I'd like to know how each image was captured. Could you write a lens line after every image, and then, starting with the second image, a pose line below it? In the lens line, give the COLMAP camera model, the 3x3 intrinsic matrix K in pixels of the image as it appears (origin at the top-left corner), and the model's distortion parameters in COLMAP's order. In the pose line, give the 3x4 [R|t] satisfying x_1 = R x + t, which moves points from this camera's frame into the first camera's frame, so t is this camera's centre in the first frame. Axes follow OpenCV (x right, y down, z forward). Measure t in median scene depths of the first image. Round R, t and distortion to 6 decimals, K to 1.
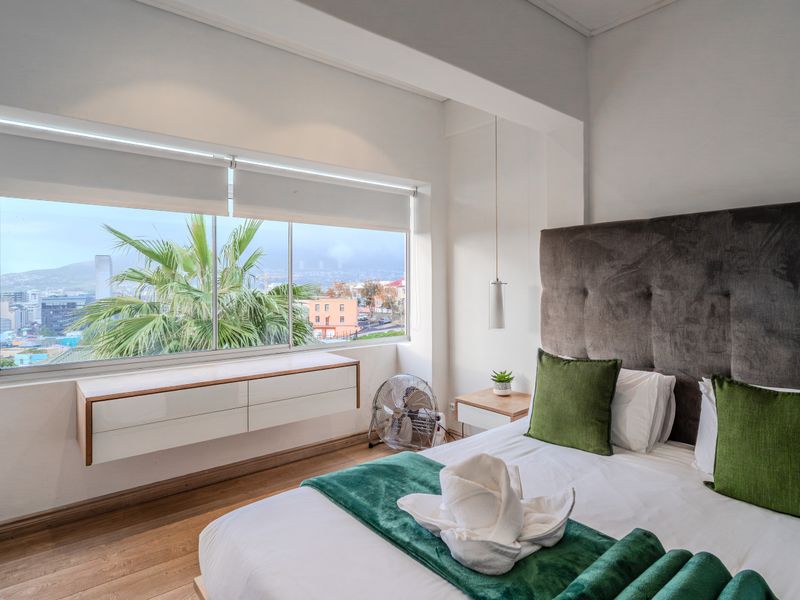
lens RADIAL K [[484.2, 0, 399.9], [0, 484.2, 293.5], [0, 0, 1]] dist [-0.001241, -0.001137]
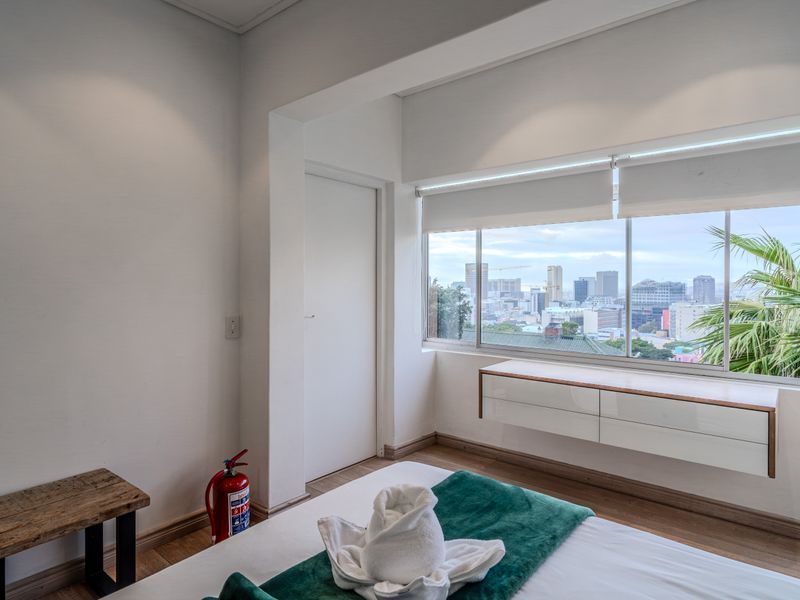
lens RADIAL K [[484.2, 0, 399.5], [0, 484.2, 297.8], [0, 0, 1]] dist [-0.001241, -0.001137]
pose [[0.157787, 0.033054, -0.986920, 0.536699], [-0.024849, 0.999256, 0.029494, -0.019657], [0.987160, 0.019870, 0.158491, 0.428643]]
